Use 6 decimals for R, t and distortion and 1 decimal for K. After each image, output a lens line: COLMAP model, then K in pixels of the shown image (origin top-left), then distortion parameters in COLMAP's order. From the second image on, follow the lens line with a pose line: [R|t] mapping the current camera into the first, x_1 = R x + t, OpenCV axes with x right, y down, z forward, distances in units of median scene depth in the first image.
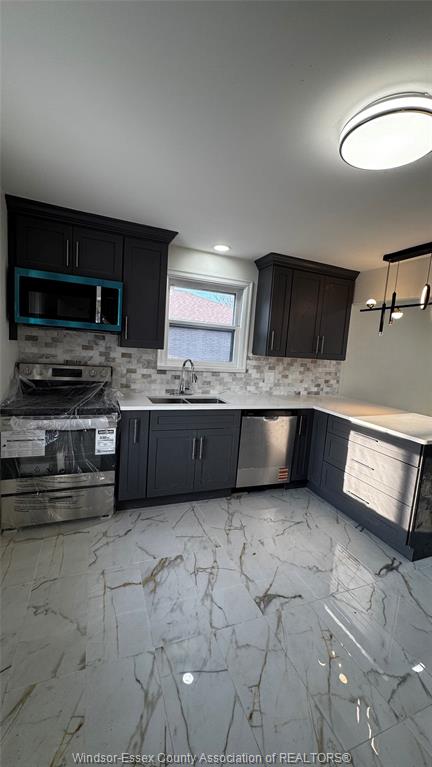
lens RADIAL K [[305.5, 0, 218.1], [0, 305.5, 382.7], [0, 0, 1]] dist [-0.001670, -0.000501]
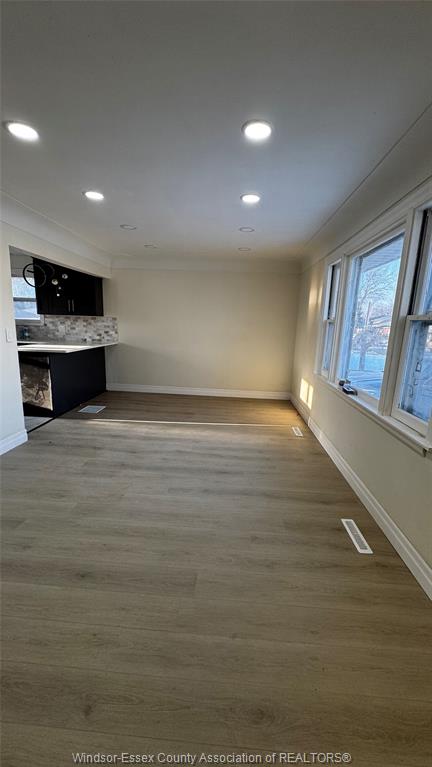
lens RADIAL K [[305.5, 0, 220.1], [0, 305.5, 384.8], [0, 0, 1]] dist [-0.001670, -0.000501]
pose [[0.910475, 0.045672, -0.411033, 1.602068], [-0.020611, 0.997659, 0.065202, 0.153459], [0.413049, -0.050893, 0.909286, -0.110813]]
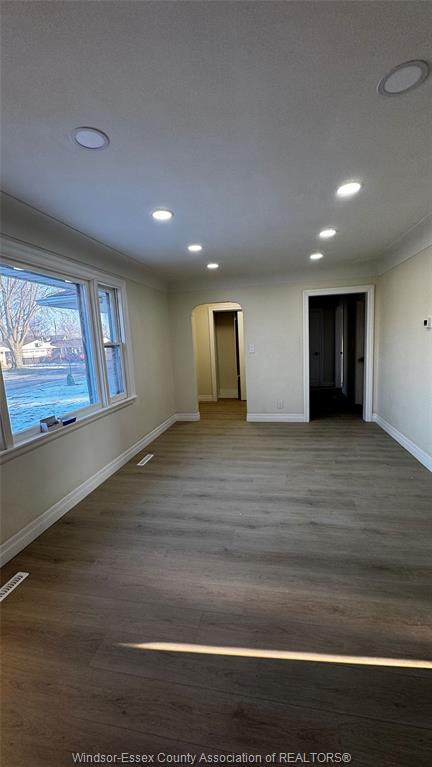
lens RADIAL K [[305.5, 0, 214.7], [0, 305.5, 385.0], [0, 0, 1]] dist [-0.001670, -0.000501]
pose [[-0.836550, -0.108126, 0.537116, 0.863947], [0.055569, 0.958534, 0.279509, -0.066344], [-0.545066, 0.263671, -0.795852, 1.155294]]
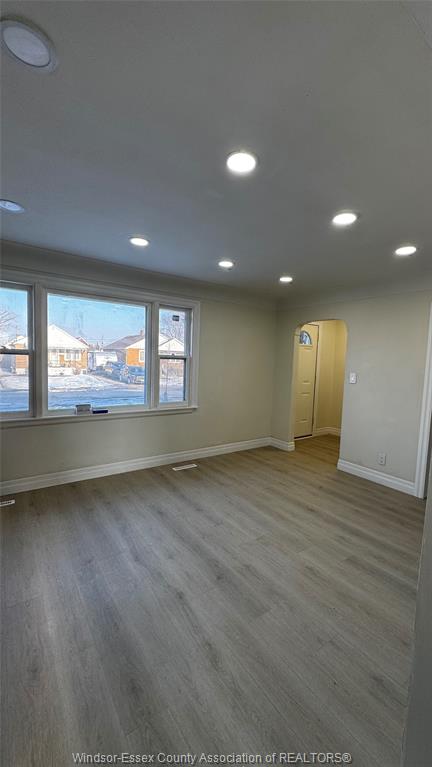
lens RADIAL K [[305.5, 0, 214.9], [0, 305.5, 381.6], [0, 0, 1]] dist [-0.001670, -0.000501]
pose [[-0.232044, -0.150431, 0.961003, 0.551346], [0.060553, 0.983819, 0.168624, -0.023887], [-0.970819, 0.097319, -0.219180, 0.614155]]
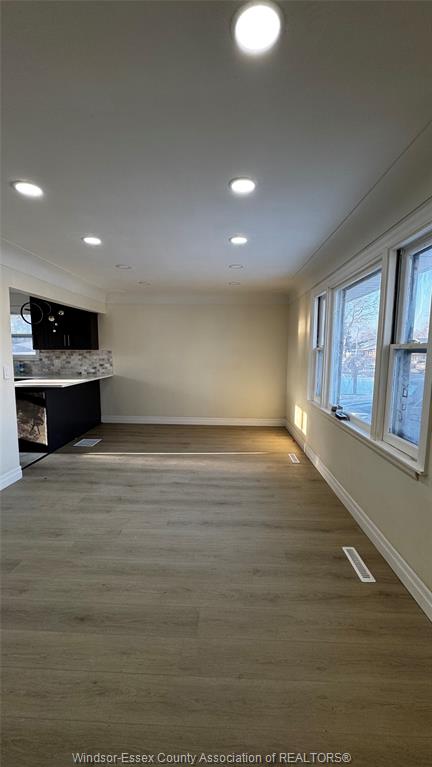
lens RADIAL K [[305.5, 0, 219.8], [0, 305.5, 384.4], [0, 0, 1]] dist [-0.001670, -0.000501]
pose [[0.918615, -0.019961, -0.394649, 1.606576], [0.011345, 0.999644, -0.024155, 0.144027], [0.394991, 0.017712, 0.918514, -0.129746]]
